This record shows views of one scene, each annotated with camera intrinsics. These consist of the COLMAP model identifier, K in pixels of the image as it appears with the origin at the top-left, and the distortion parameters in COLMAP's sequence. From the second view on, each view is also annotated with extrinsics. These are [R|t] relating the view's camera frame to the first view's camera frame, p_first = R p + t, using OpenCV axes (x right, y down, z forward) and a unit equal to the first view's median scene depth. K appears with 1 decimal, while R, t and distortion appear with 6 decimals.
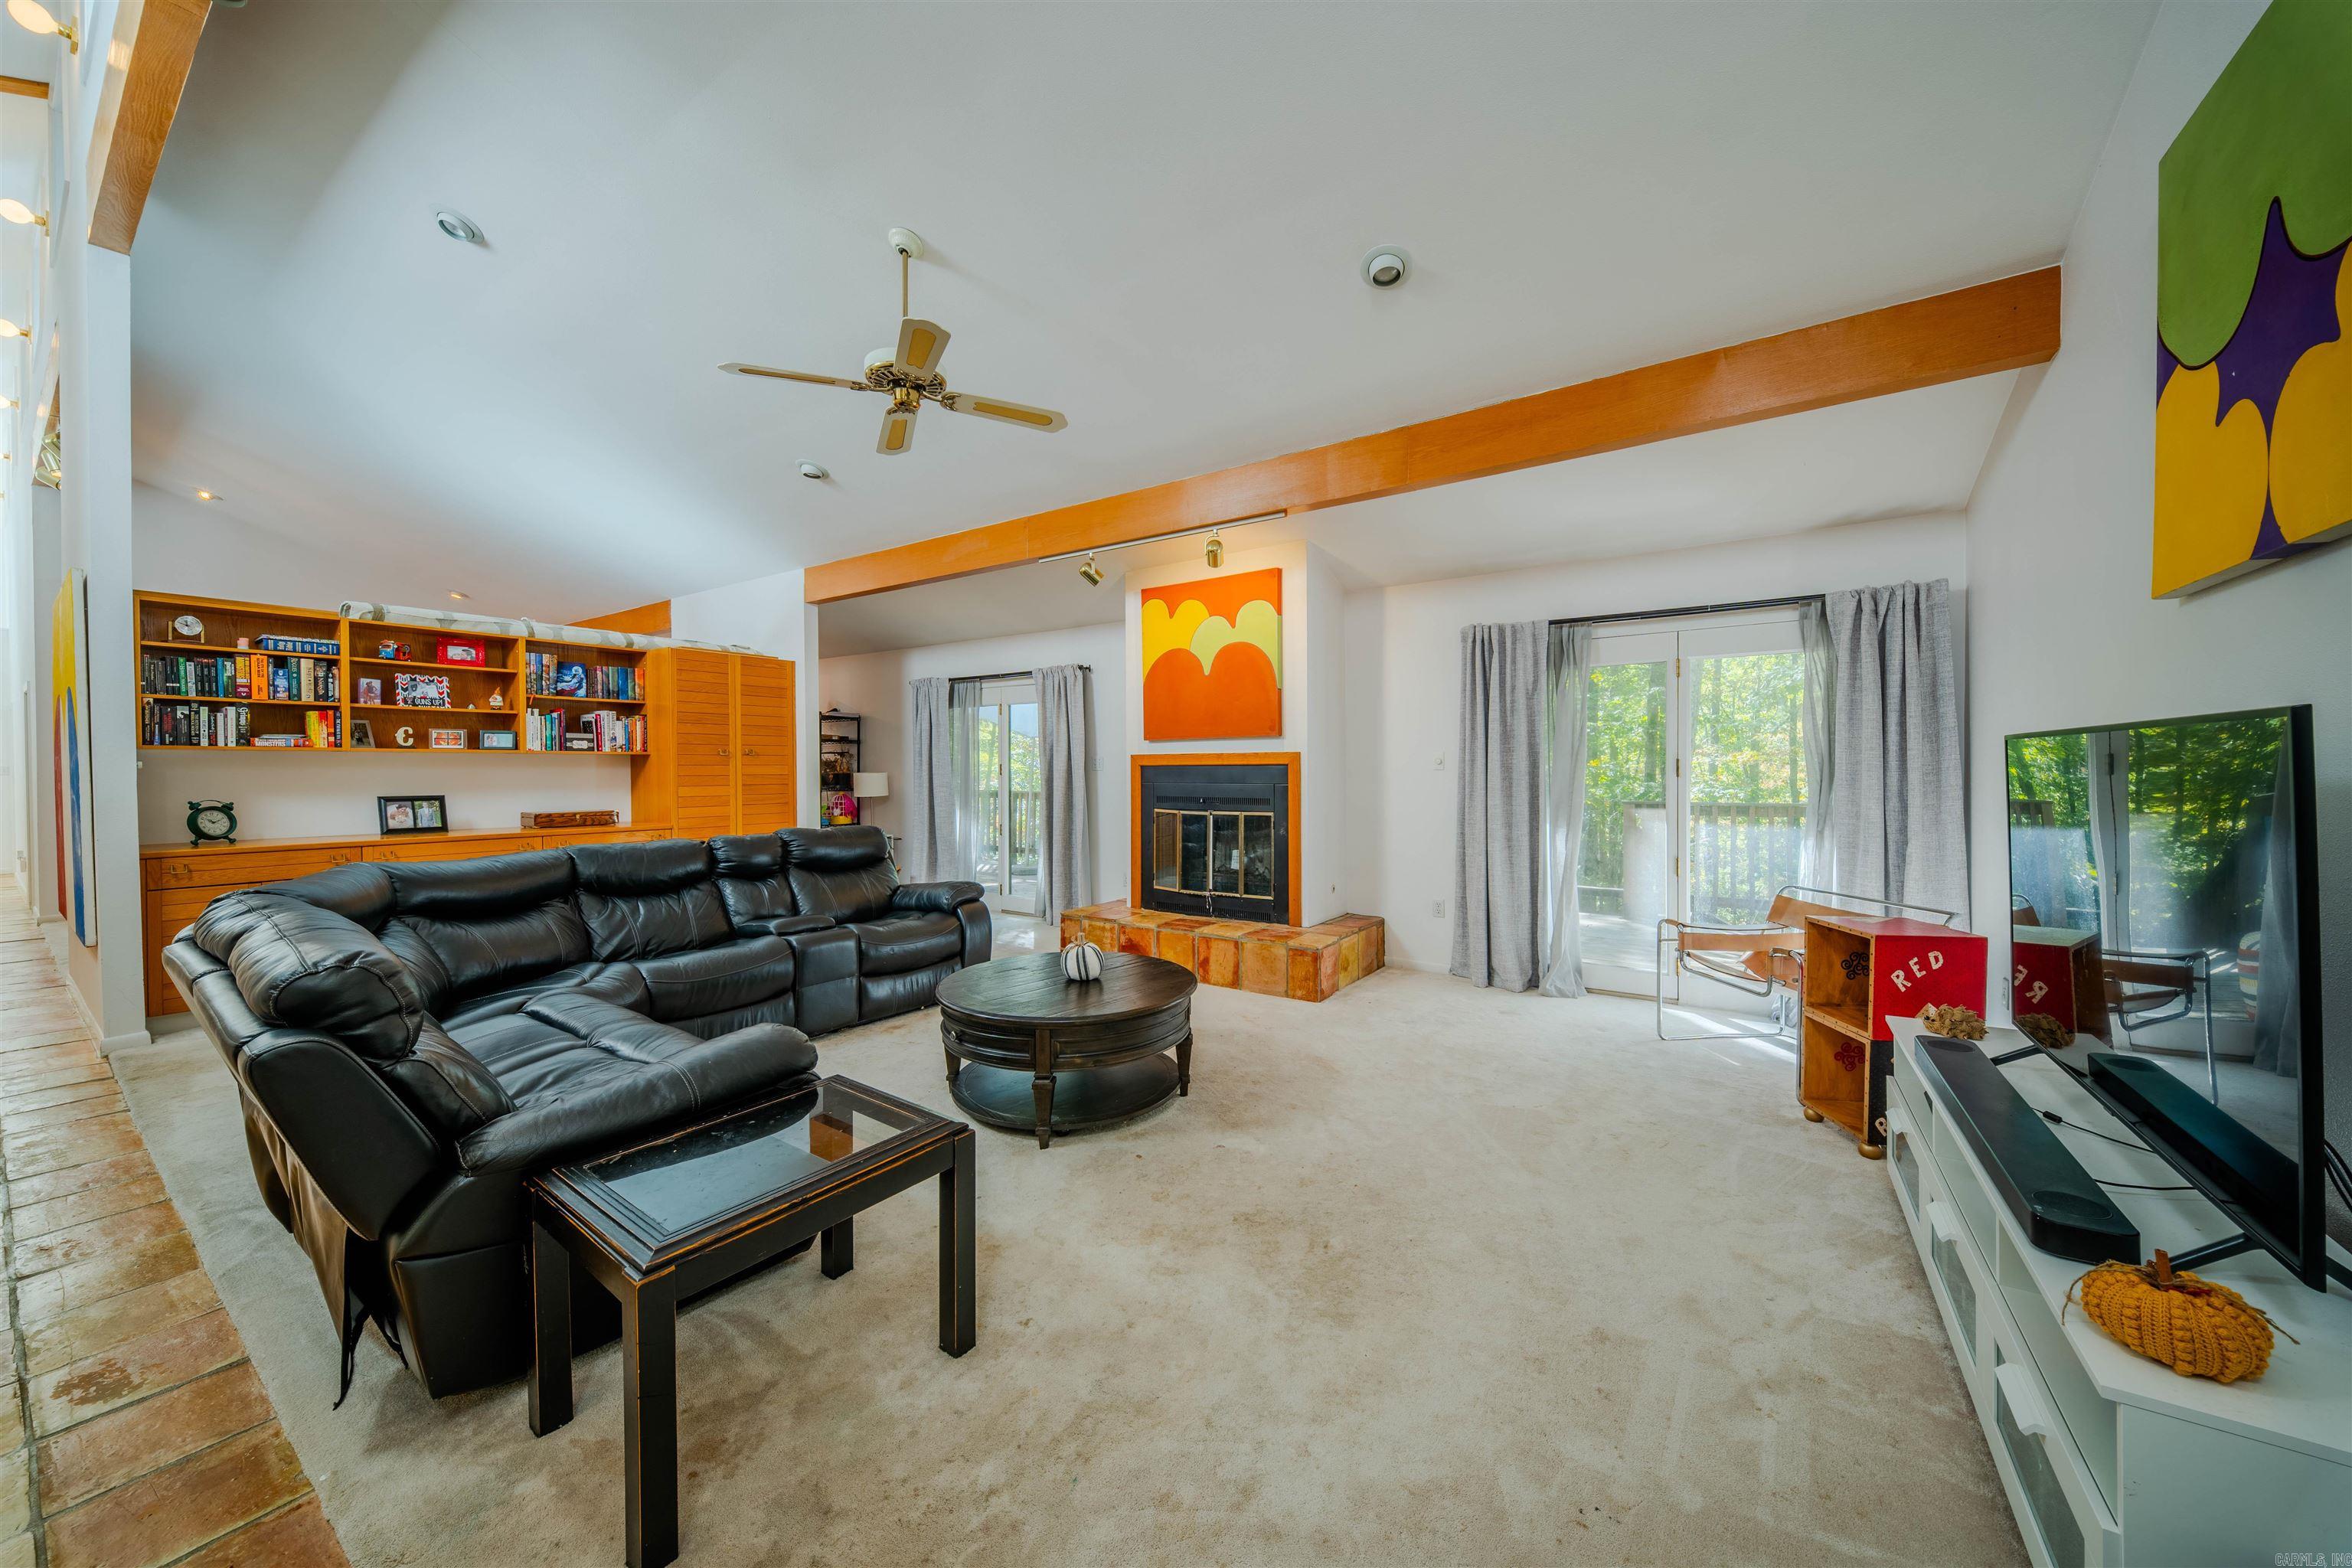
lens RADIAL K [[821.6, 0, 1183.4], [0, 821.6, 782.8], [0, 0, 1]] dist [-0.004292, -0.001624]
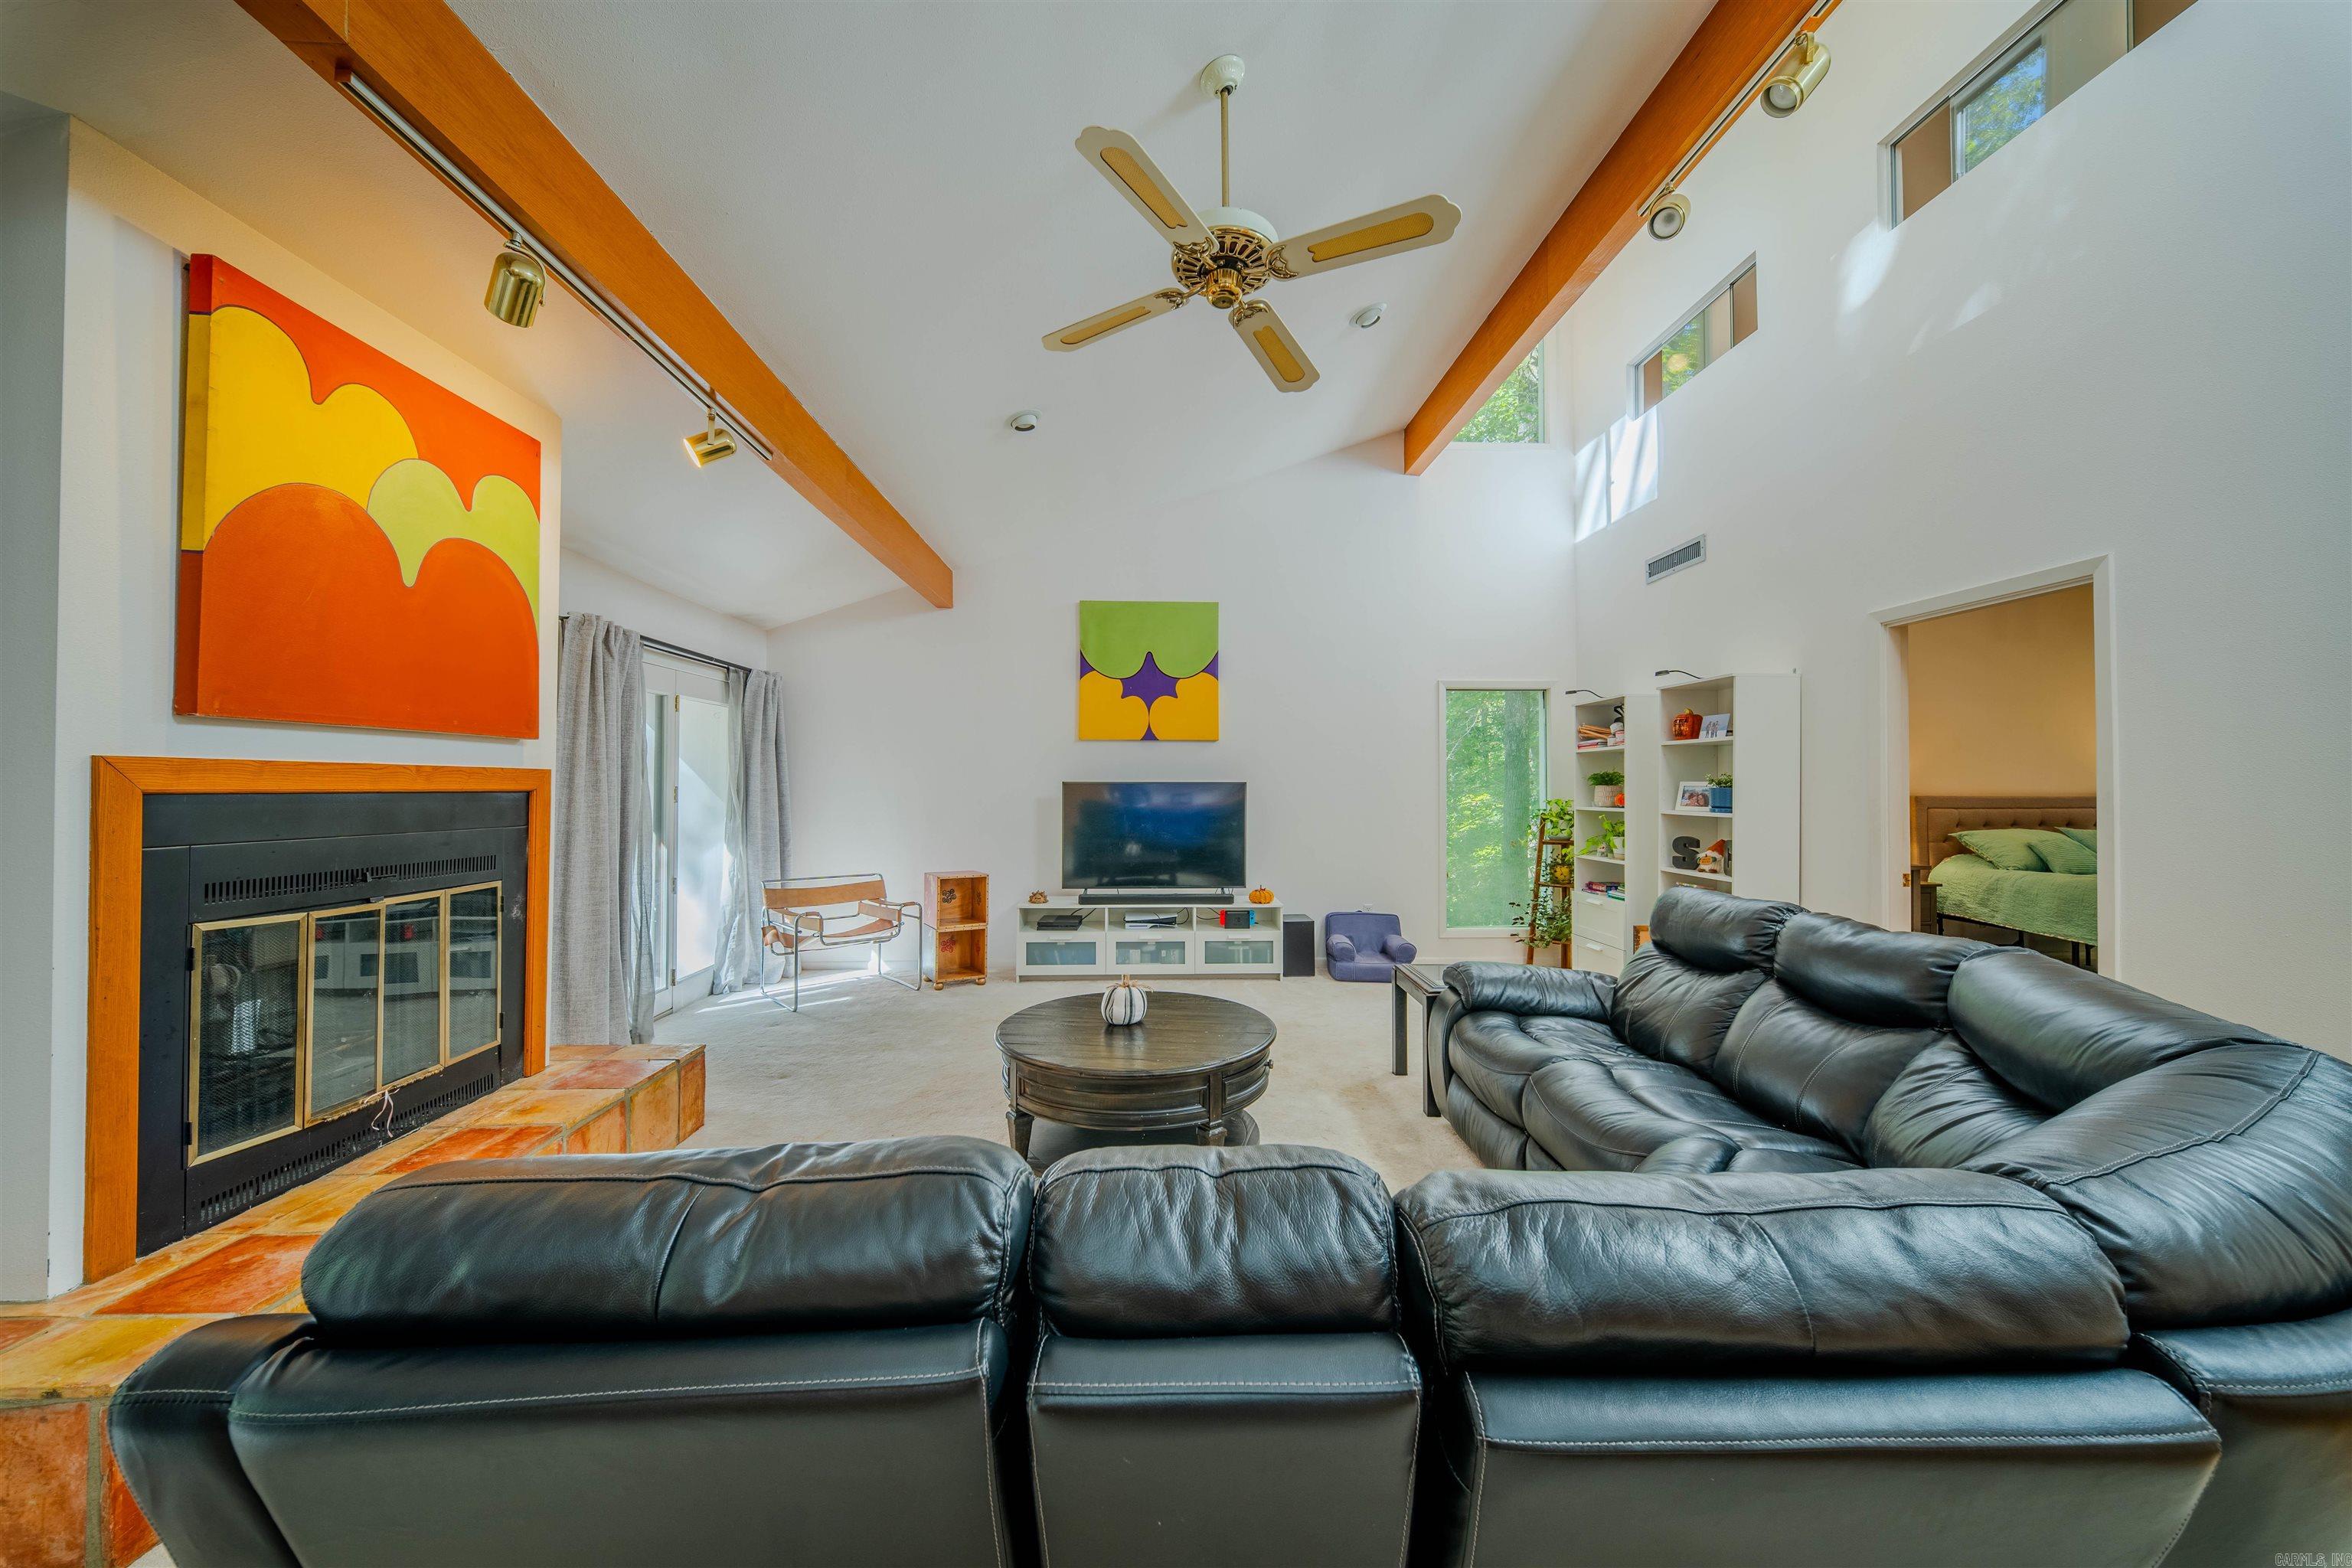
lens RADIAL K [[821.6, 0, 1193.5], [0, 821.6, 784.4], [0, 0, 1]] dist [-0.004292, -0.001624]
pose [[-0.605184, 0.005545, 0.796067, -0.594180], [0.012978, 0.999912, 0.002901, -0.022214], [-0.795980, 0.012087, -0.605202, 0.968351]]
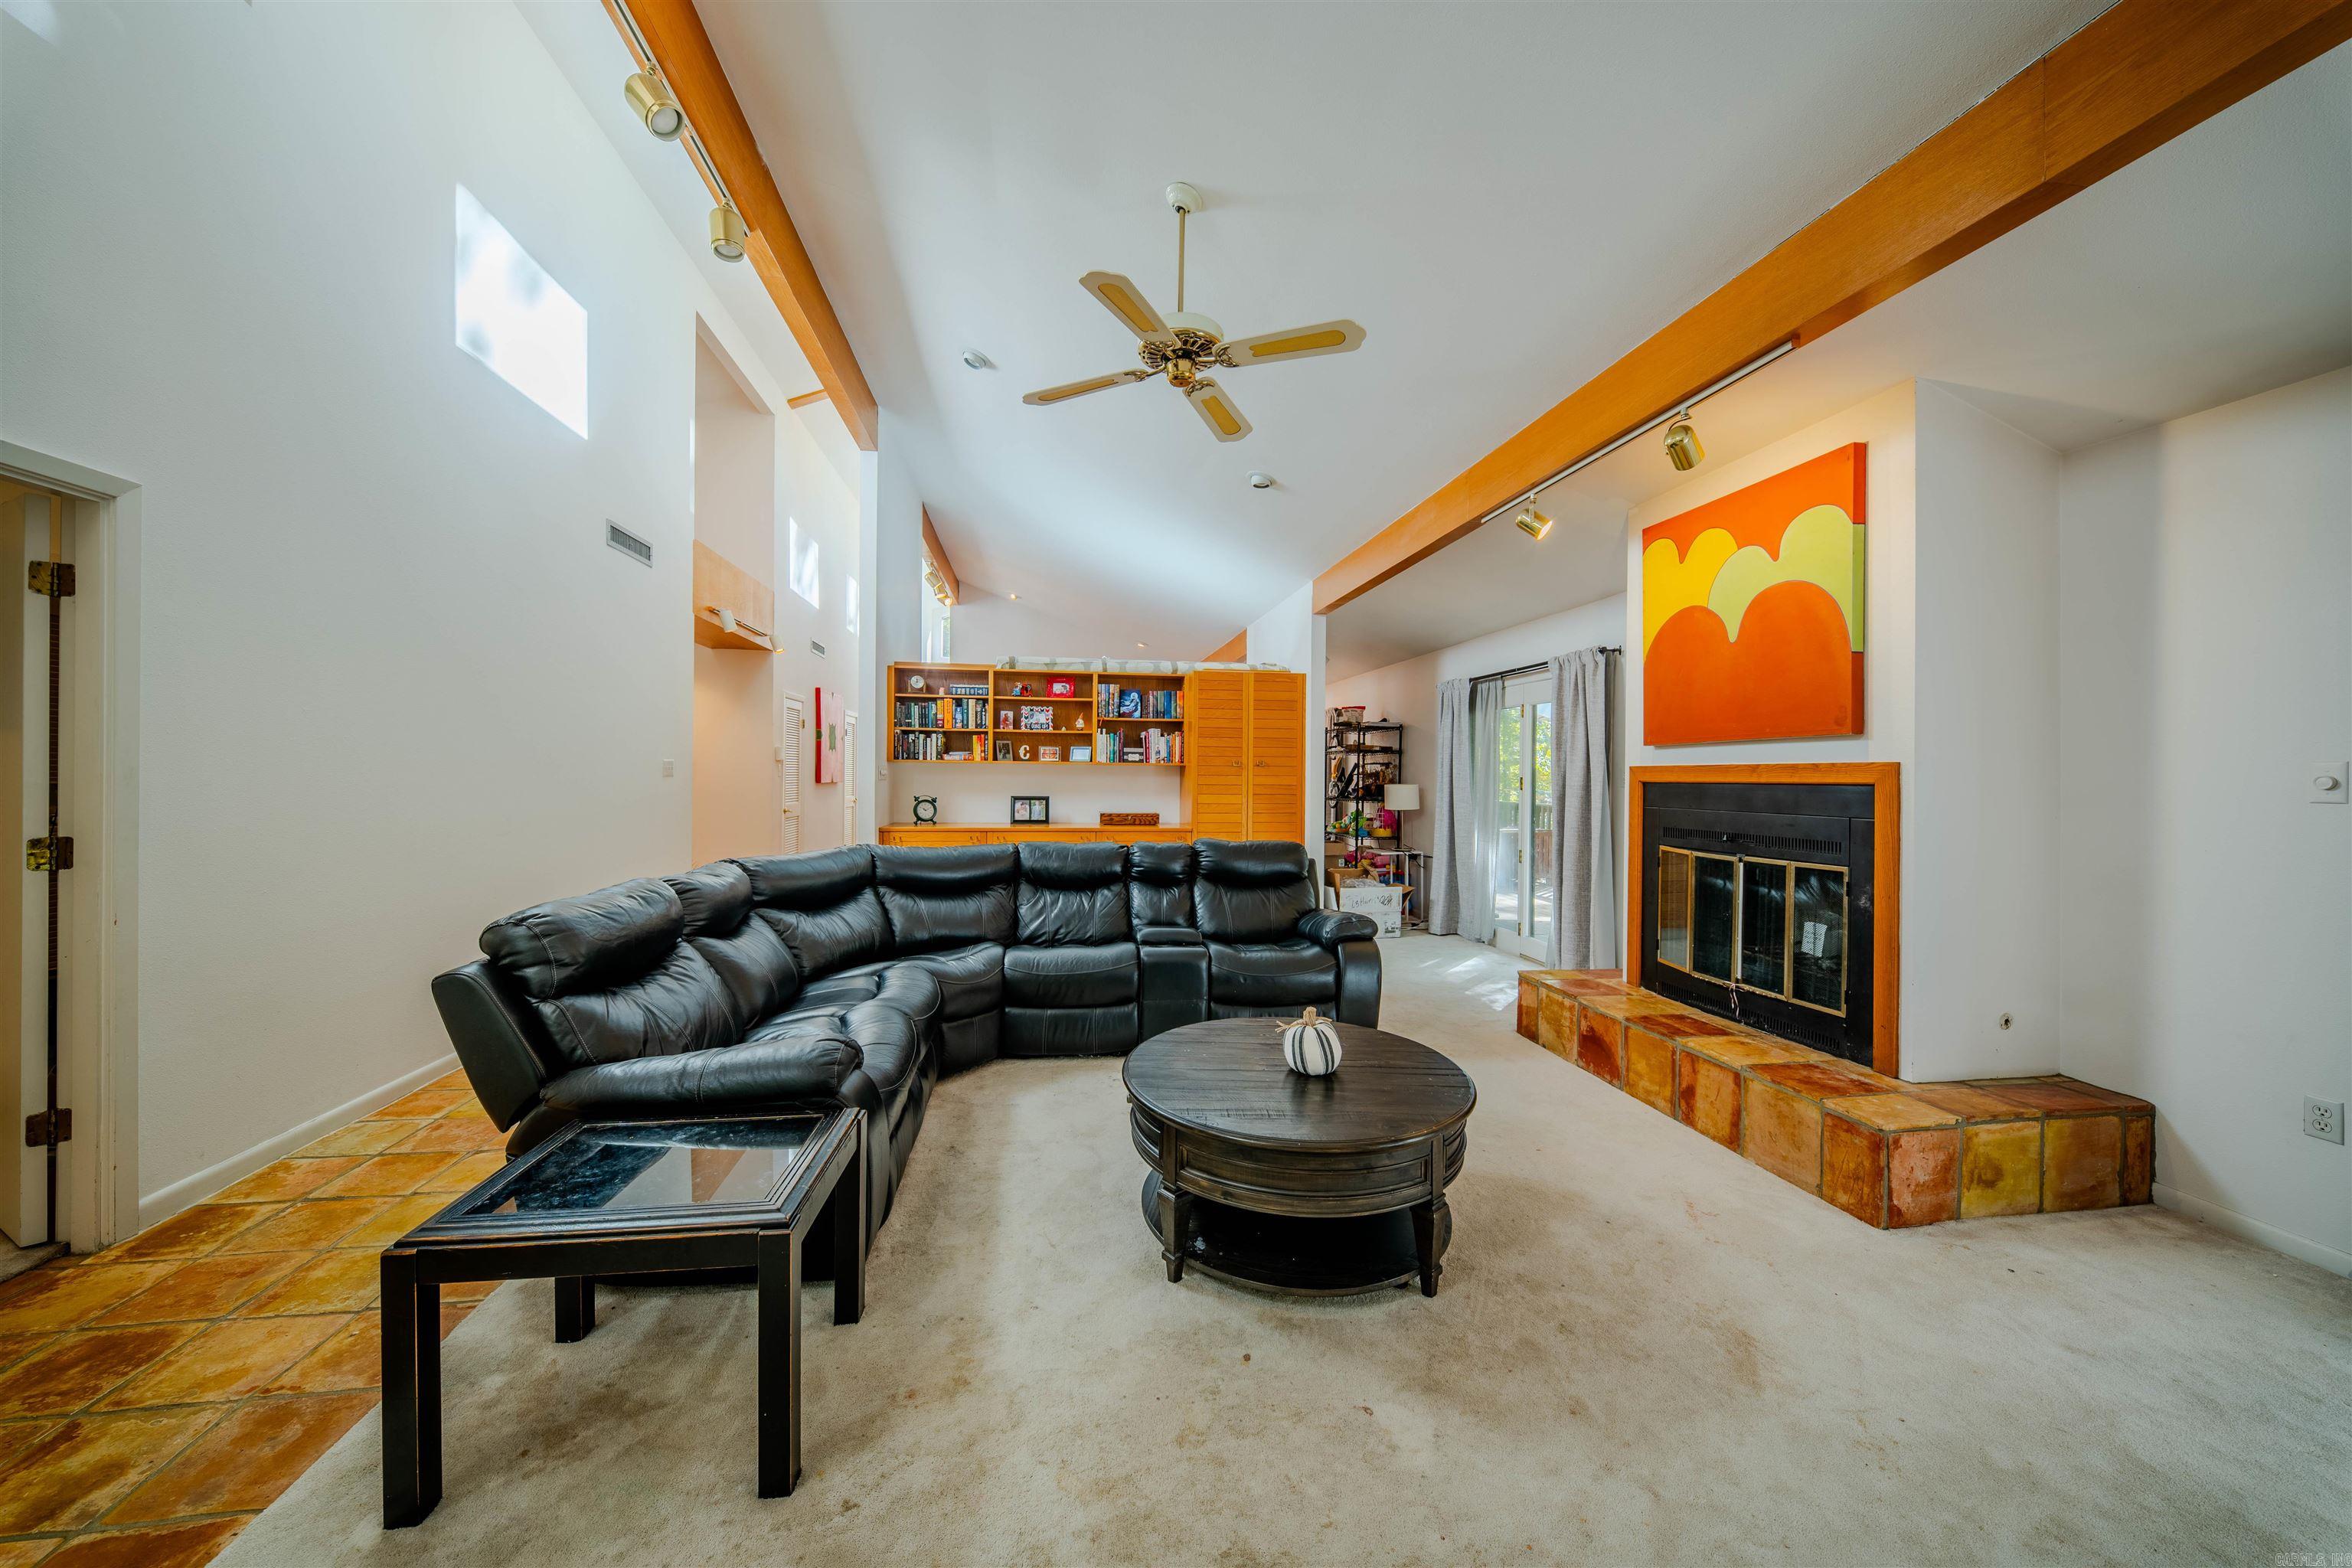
lens RADIAL K [[821.6, 0, 1168.2], [0, 821.6, 779.5], [0, 0, 1]] dist [-0.004292, -0.001624]
pose [[0.675280, 0.012937, -0.737448, 0.211834], [-0.025239, 0.999666, -0.005575, -0.010039], [0.737130, 0.022377, 0.675381, 0.257884]]
